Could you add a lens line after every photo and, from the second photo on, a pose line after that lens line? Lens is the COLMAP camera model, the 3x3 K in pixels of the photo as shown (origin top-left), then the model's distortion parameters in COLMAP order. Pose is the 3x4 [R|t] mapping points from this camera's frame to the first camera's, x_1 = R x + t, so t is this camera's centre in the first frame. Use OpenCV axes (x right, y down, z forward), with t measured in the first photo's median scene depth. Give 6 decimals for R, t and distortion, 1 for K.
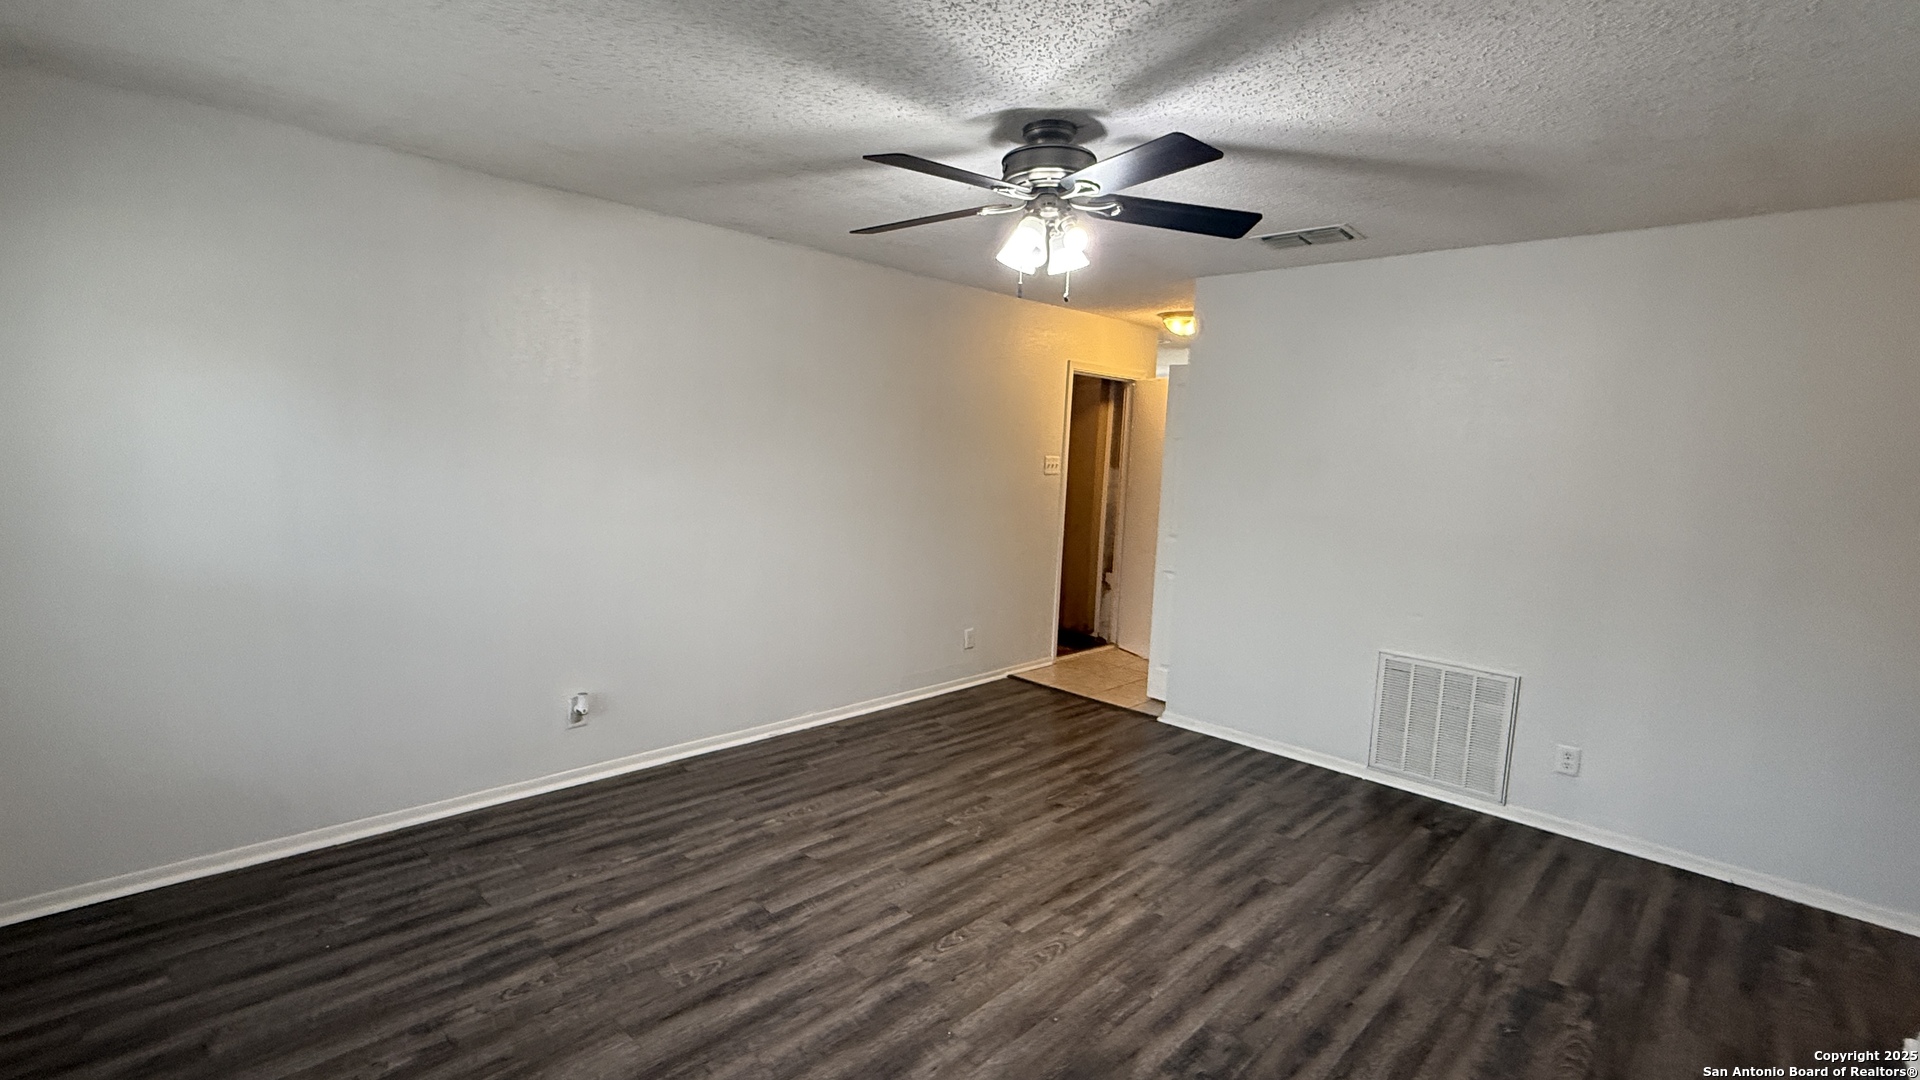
lens RADIAL K [[873.6, 0, 961.8], [0, 873.6, 538.9], [0, 0, 1]] dist [0.000001, -0.000201]
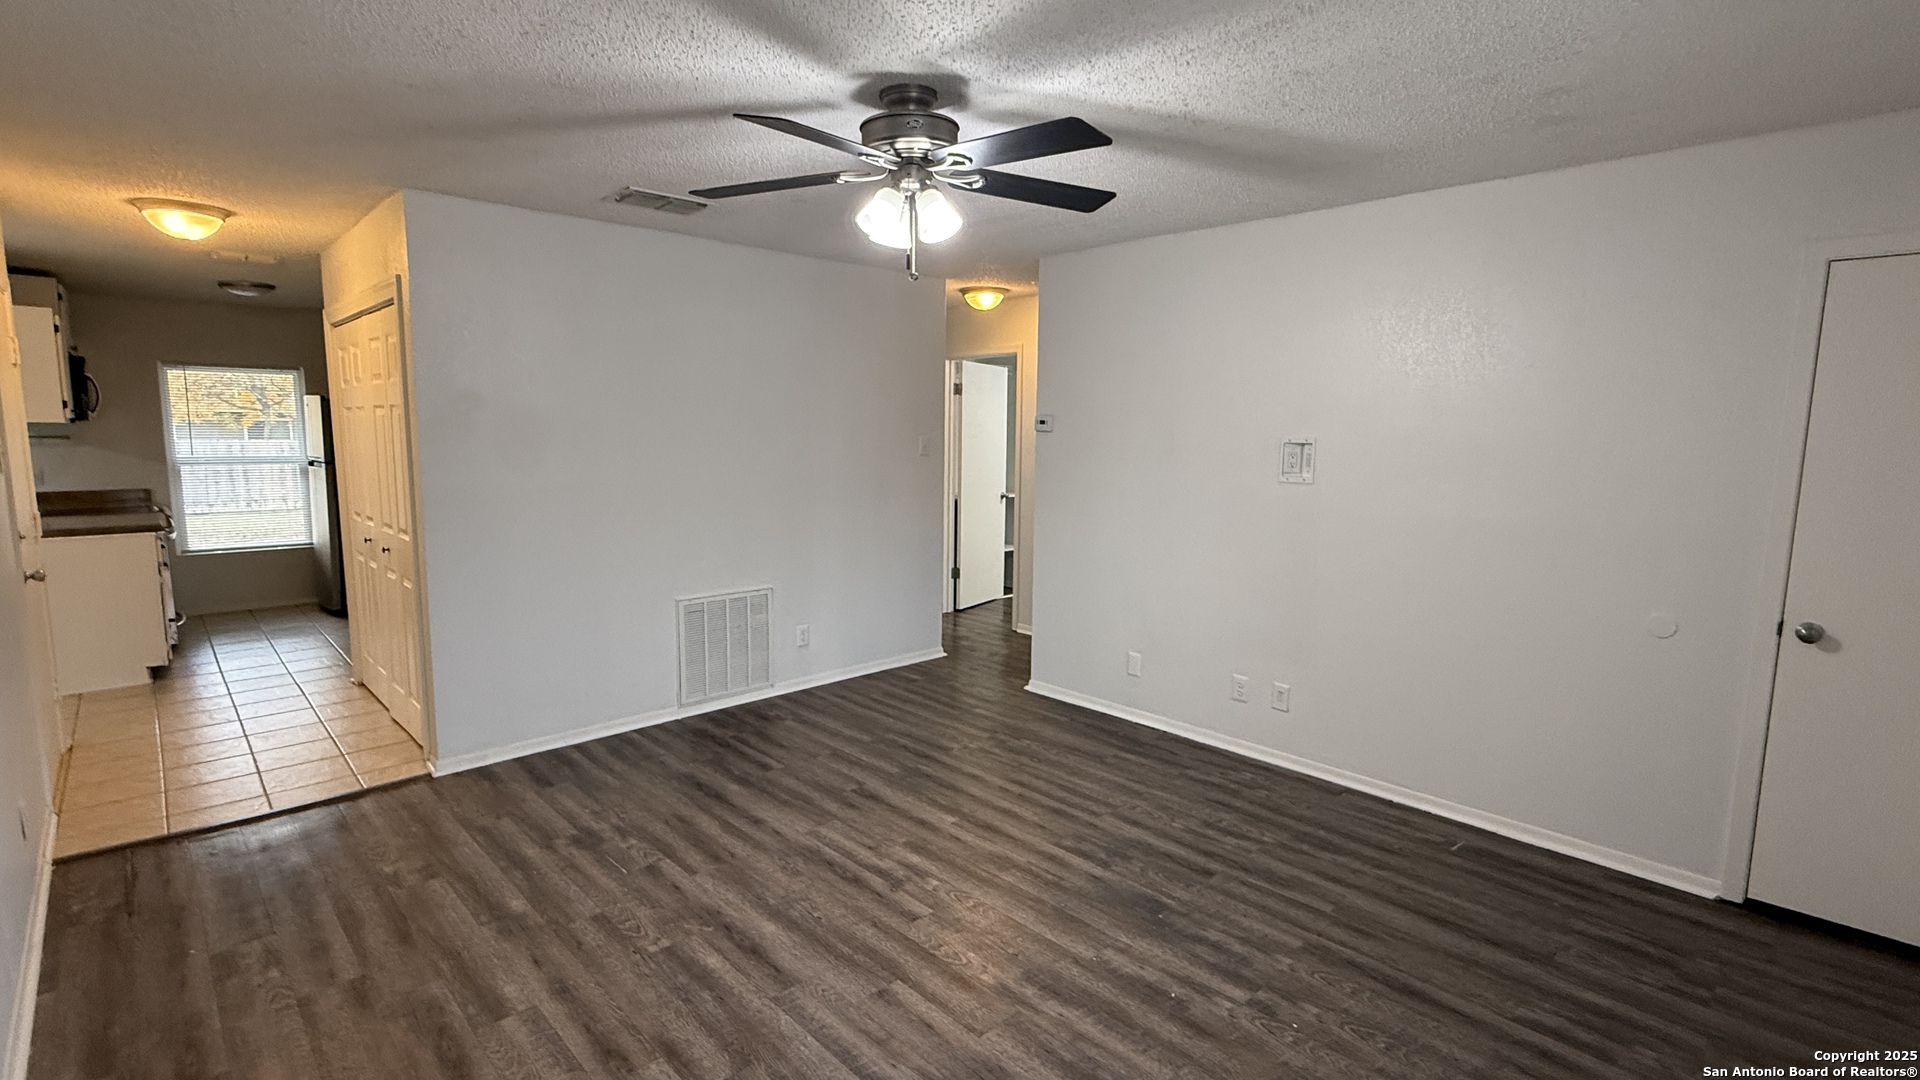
lens RADIAL K [[873.6, 0, 961.8], [0, 873.6, 538.9], [0, 0, 1]] dist [0.000001, -0.000201]
pose [[0.042036, -0.170543, 0.984453, -0.723010], [0.102138, 0.980896, 0.165565, -0.115102], [-0.993882, 0.093590, 0.058652, 0.738493]]
